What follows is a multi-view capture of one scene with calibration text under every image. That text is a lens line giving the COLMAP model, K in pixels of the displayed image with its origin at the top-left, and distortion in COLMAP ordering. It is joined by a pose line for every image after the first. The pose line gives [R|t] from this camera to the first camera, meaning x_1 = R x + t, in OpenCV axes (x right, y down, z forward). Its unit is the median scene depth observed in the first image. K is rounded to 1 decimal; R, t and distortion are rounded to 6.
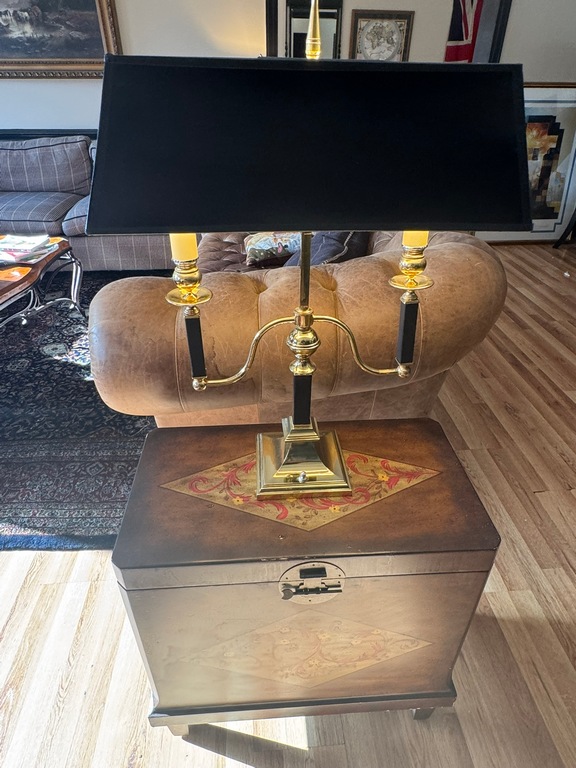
lens RADIAL K [[470.0, 0, 288.1], [0, 470.0, 383.0], [0, 0, 1]] dist [0.000436, 0.000928]
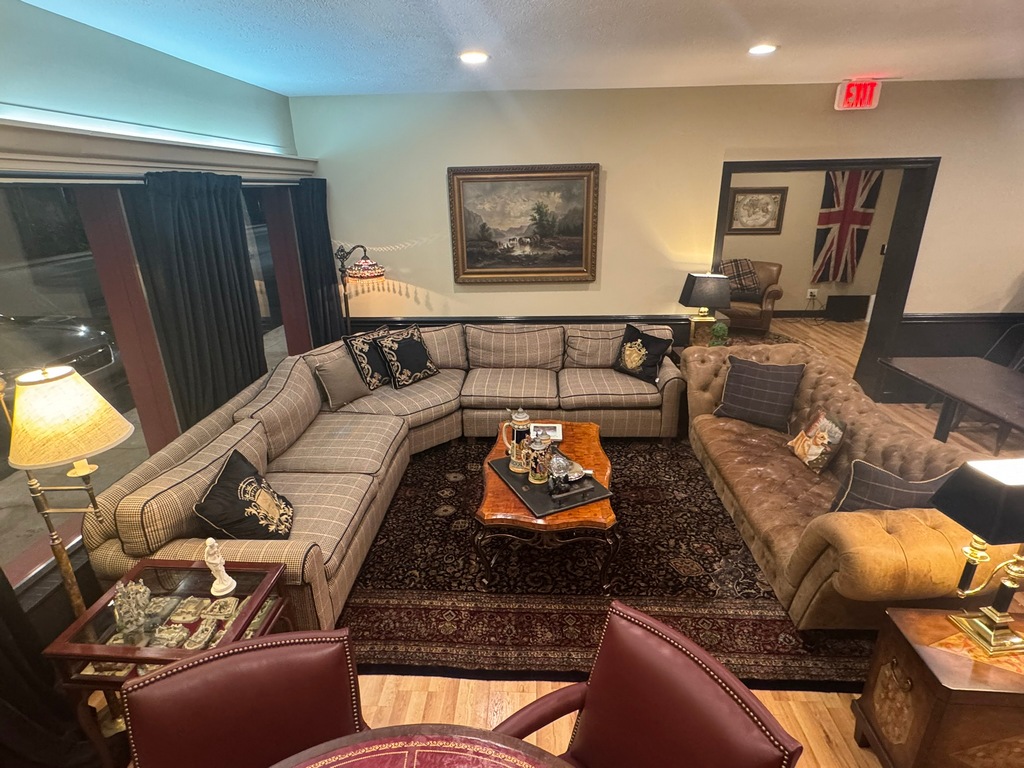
lens RADIAL K [[531.4, 0, 510.6], [0, 531.4, 385.5], [0, 0, 1]] dist [0.005029, 0.000603]
pose [[0.993041, 0.020221, -0.116023, -0.417923], [-0.044595, 0.976354, -0.211527, -0.070298], [0.109002, 0.215229, 0.970461, -0.349201]]
